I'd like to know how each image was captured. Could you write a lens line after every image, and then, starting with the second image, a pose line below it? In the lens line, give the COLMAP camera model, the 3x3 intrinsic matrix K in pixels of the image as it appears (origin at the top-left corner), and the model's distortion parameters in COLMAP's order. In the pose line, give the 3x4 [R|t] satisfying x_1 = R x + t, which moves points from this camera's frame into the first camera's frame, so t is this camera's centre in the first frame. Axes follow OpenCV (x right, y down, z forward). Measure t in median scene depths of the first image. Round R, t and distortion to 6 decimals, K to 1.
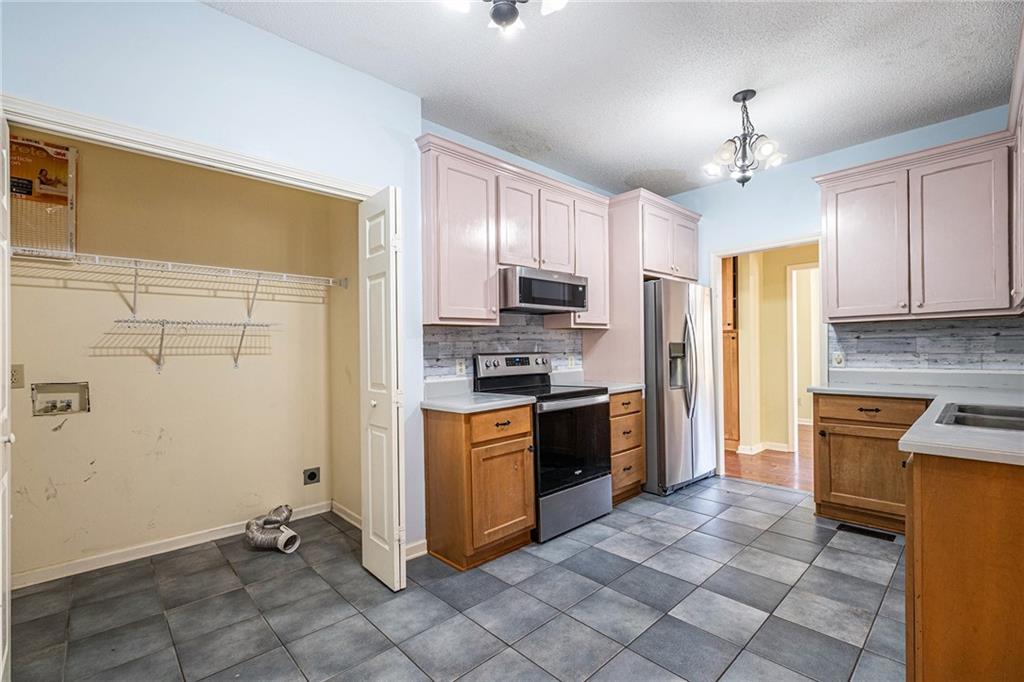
lens RADIAL K [[449.6, 0, 536.5], [0, 449.6, 350.8], [0, 0, 1]] dist [0.001418, 0.000770]
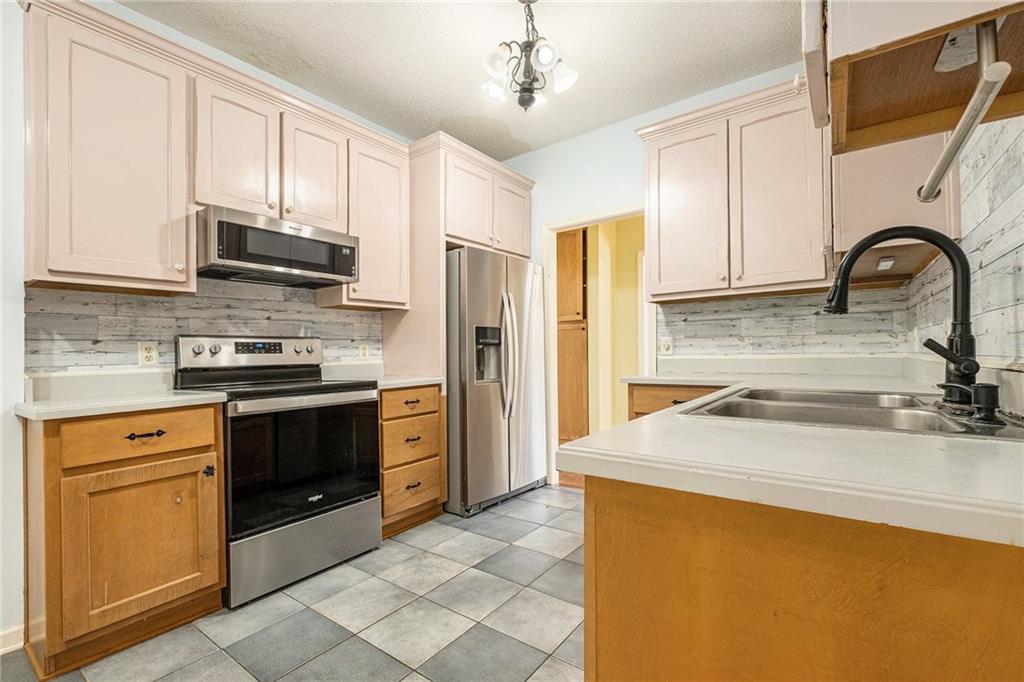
lens RADIAL K [[443.1, 0, 537.9], [0, 443.1, 354.7], [0, 0, 1]] dist [-0.001638, -0.000217]
pose [[0.983150, -0.001733, 0.182795, 0.285002], [0.002317, 0.999993, -0.002982, 0.040005], [-0.182788, 0.003355, 0.983147, 0.217663]]
